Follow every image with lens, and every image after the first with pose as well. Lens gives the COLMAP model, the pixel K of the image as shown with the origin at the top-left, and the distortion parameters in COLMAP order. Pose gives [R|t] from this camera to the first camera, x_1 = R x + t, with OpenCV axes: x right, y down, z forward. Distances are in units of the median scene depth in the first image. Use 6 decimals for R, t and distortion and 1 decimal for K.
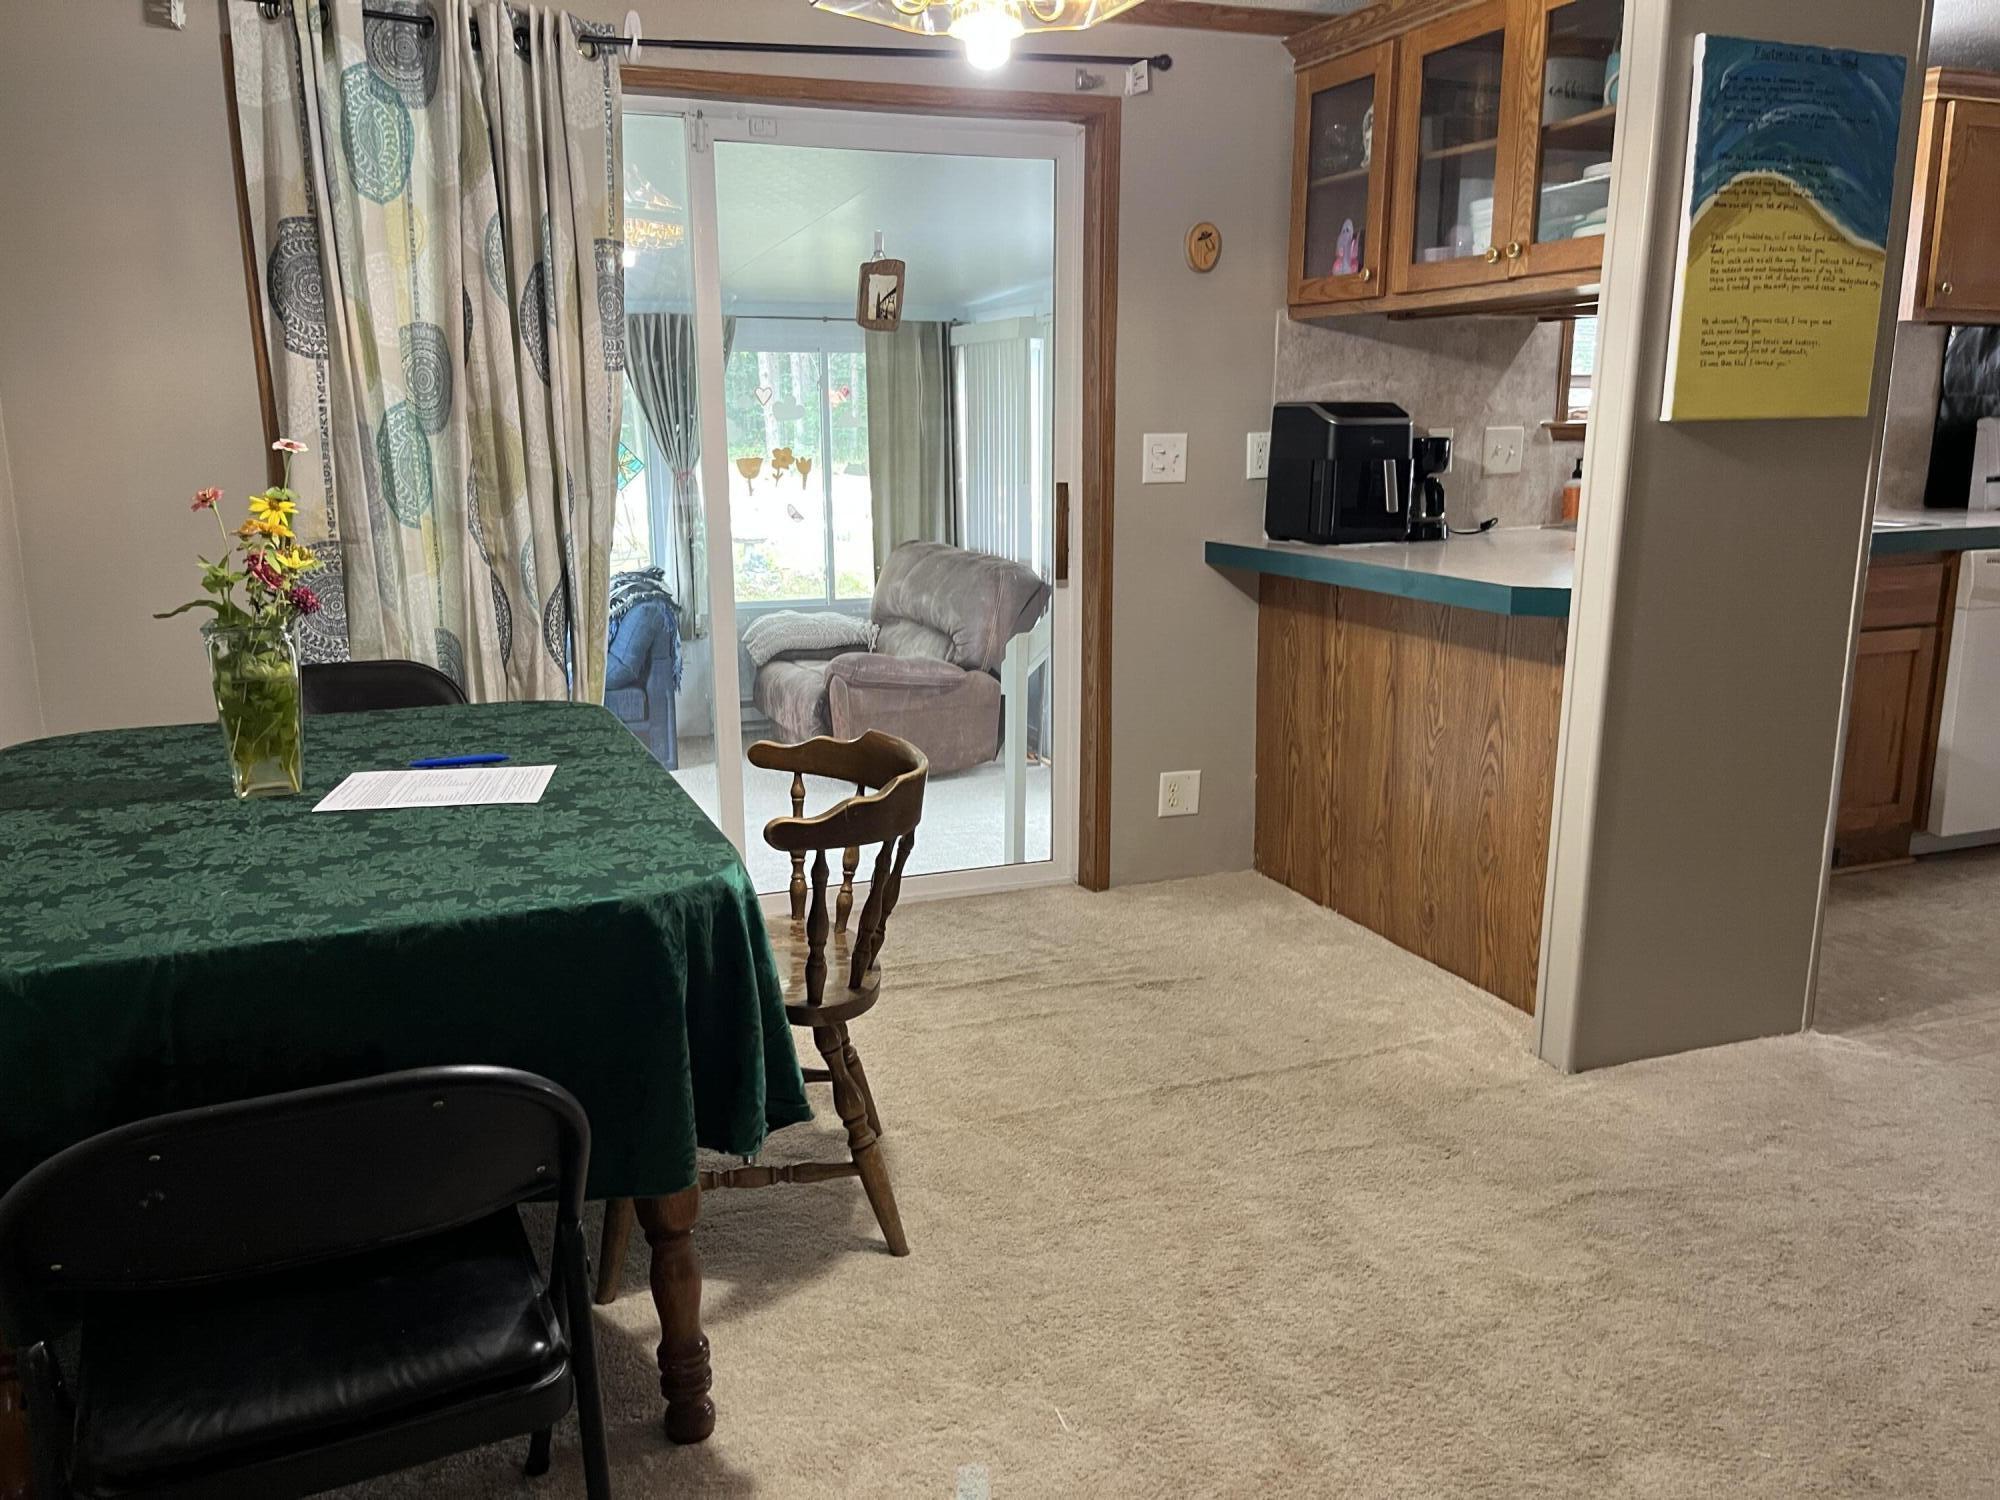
lens RADIAL K [[1503.3, 0, 1006.2], [0, 1503.3, 755.4], [0, 0, 1]] dist [0.027028, -0.019481]
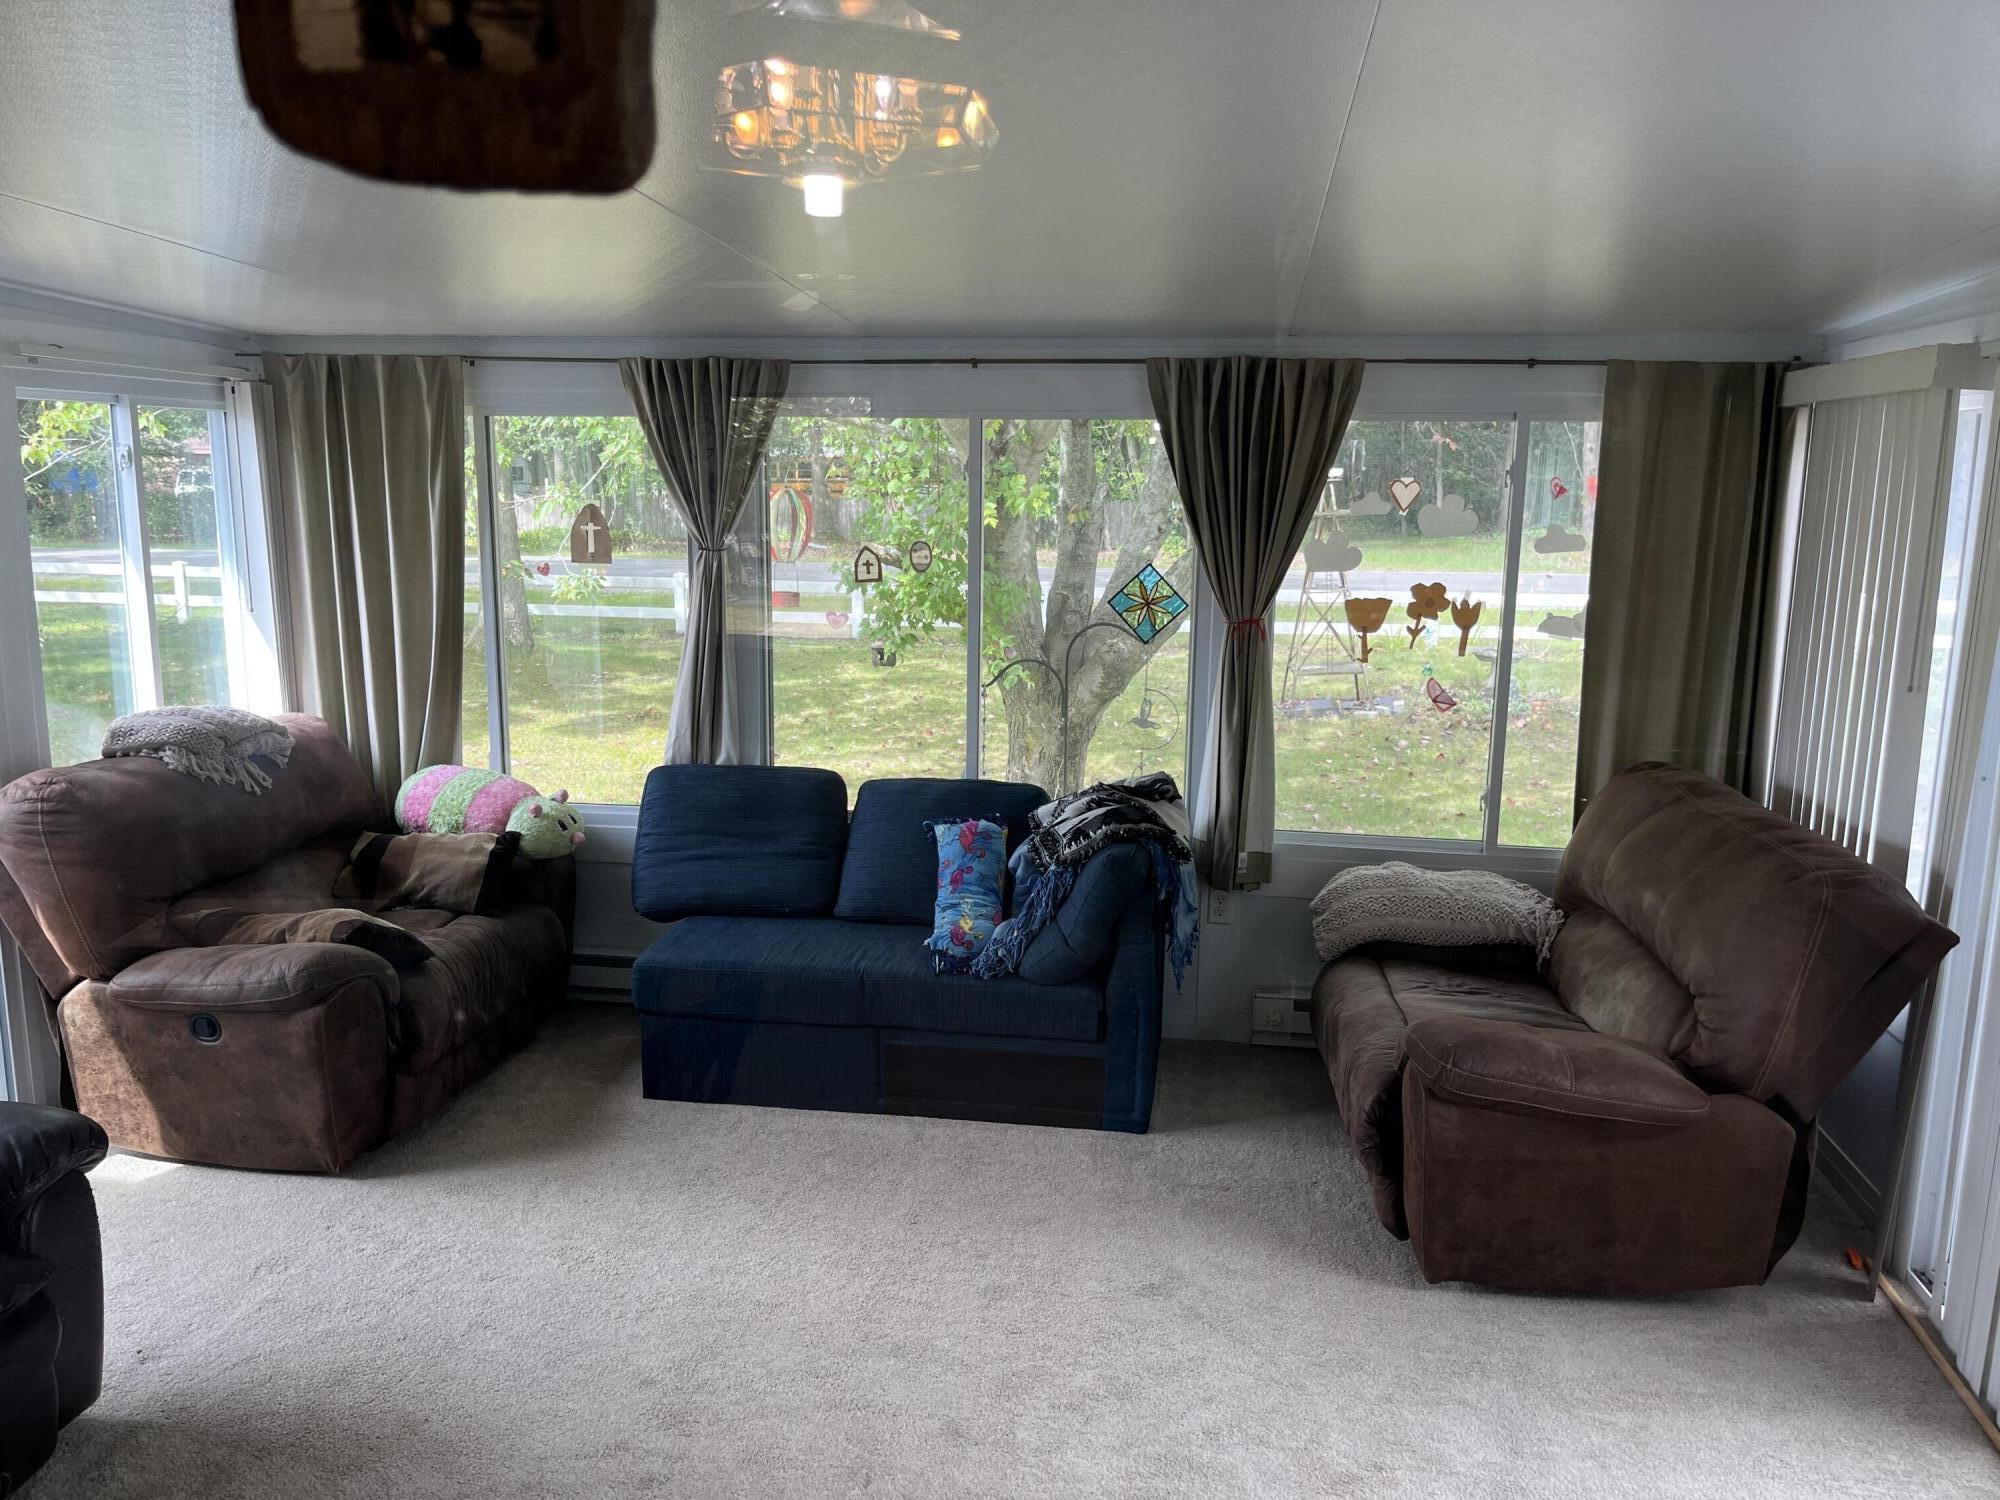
lens RADIAL K [[1503.3, 0, 980.2], [0, 1503.3, 753.8], [0, 0, 1]] dist [0.027028, -0.019481]
pose [[0.856434, 0.105097, -0.505446, 0.004506], [-0.130854, 0.991279, -0.015605, -0.111440], [0.499398, 0.079504, 0.862717, 0.432865]]
